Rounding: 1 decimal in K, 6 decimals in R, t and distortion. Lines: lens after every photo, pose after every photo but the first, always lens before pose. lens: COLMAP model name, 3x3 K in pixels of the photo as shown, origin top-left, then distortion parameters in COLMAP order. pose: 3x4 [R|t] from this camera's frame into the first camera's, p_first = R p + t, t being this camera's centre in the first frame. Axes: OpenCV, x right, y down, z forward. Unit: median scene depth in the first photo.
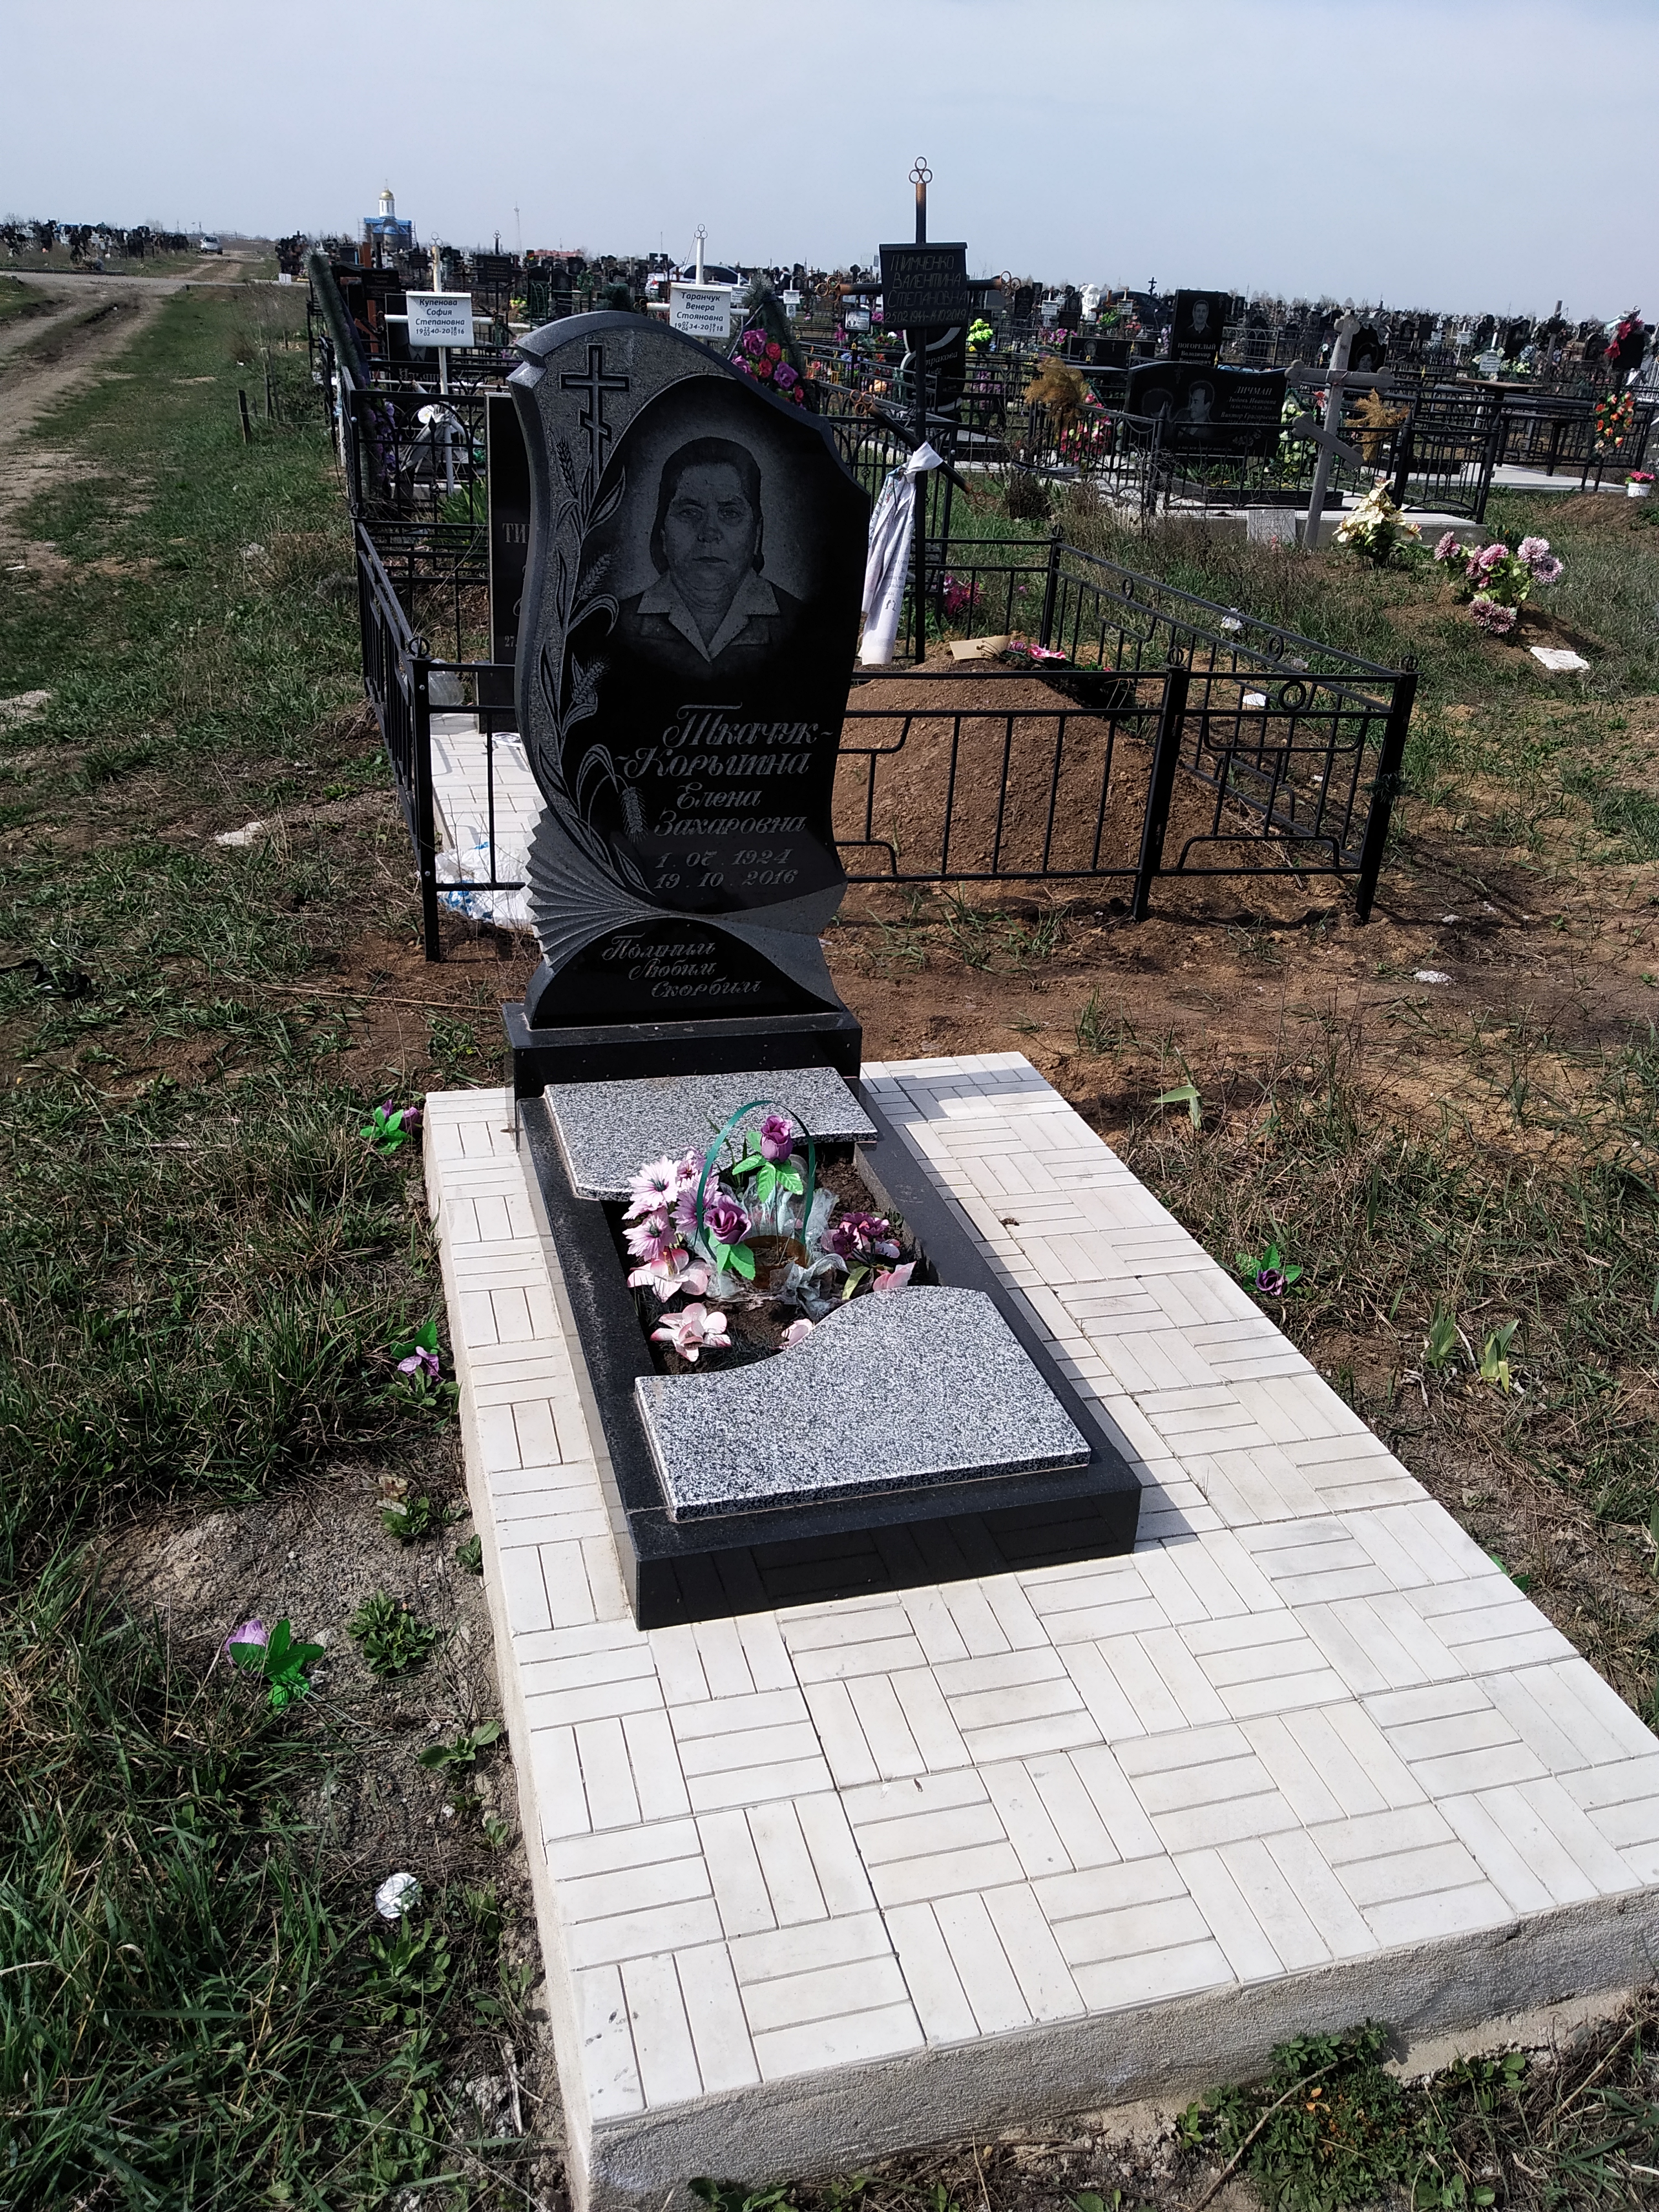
lens RADIAL K [[1751.2, 0, 842.0], [0, 1751.2, 1152.7], [0, 0, 1]] dist [0.092173, -0.196320]
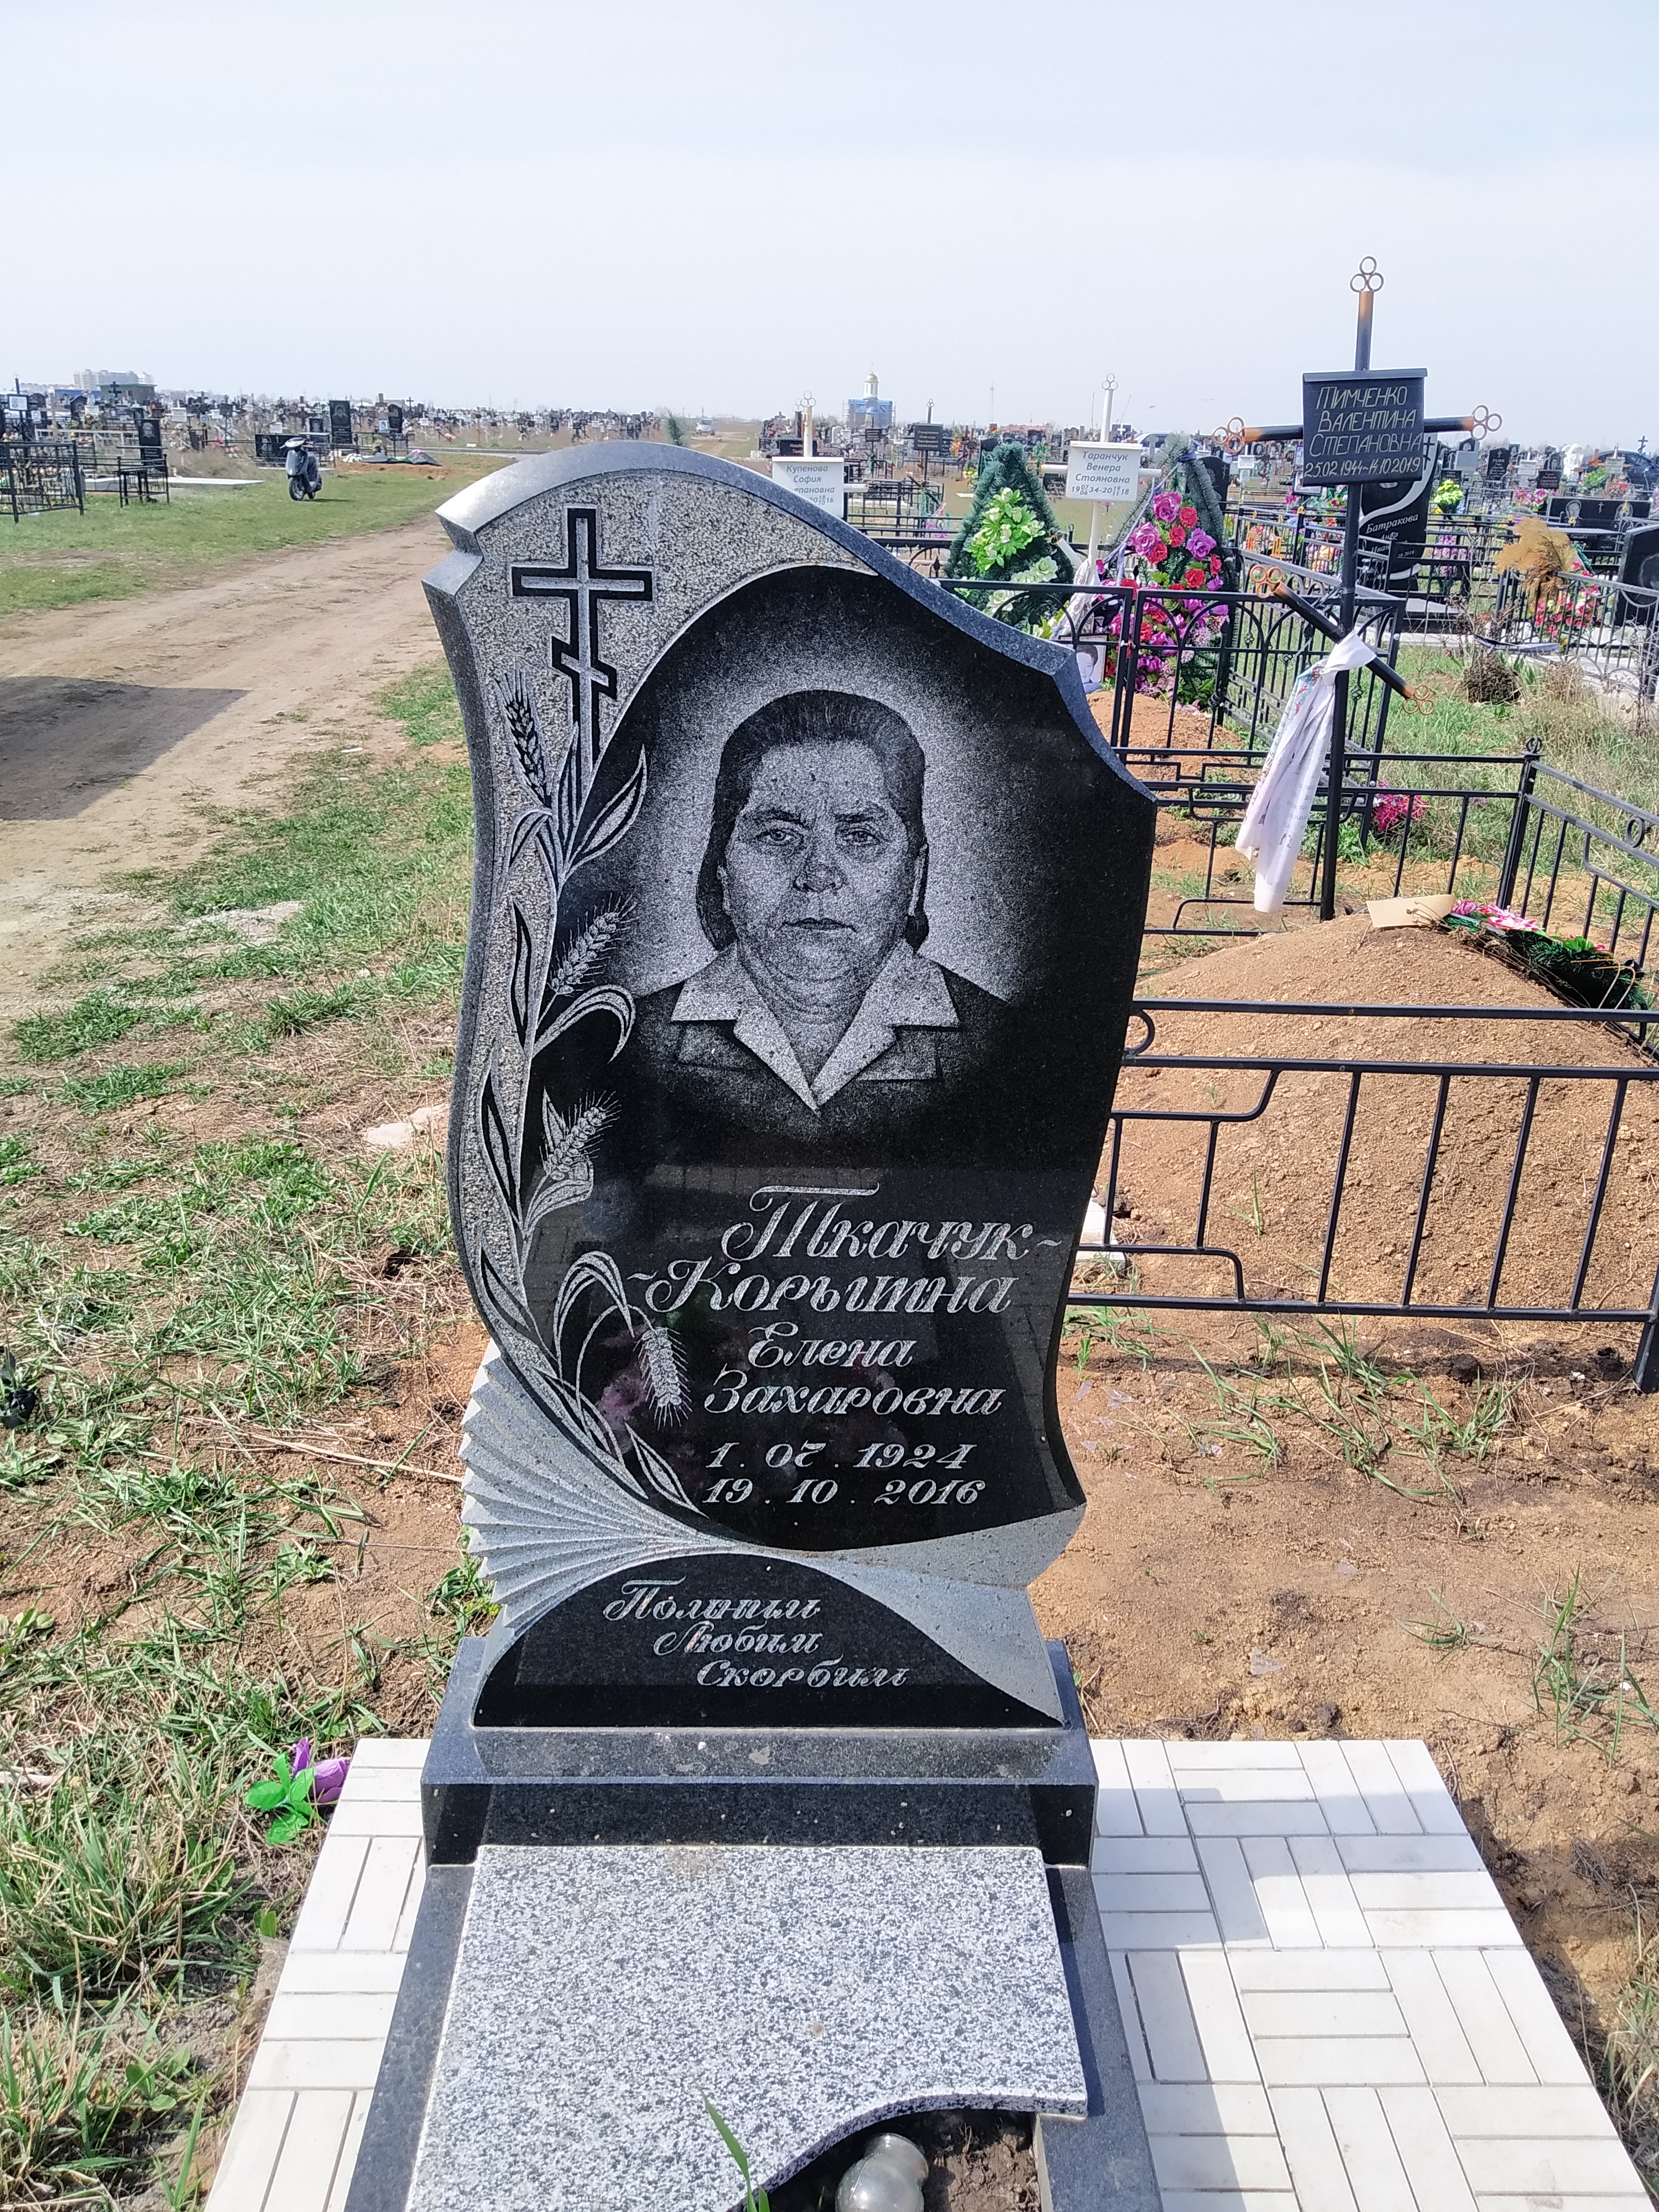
lens RADIAL K [[1751.2, 0, 842.0], [0, 1751.2, 1152.7], [0, 0, 1]] dist [0.092173, -0.196320]
pose [[0.971116, 0.068892, -0.228446, 0.041725], [-0.087193, 0.993658, -0.070999, -0.199875], [0.222106, 0.088868, 0.970964, 0.443999]]
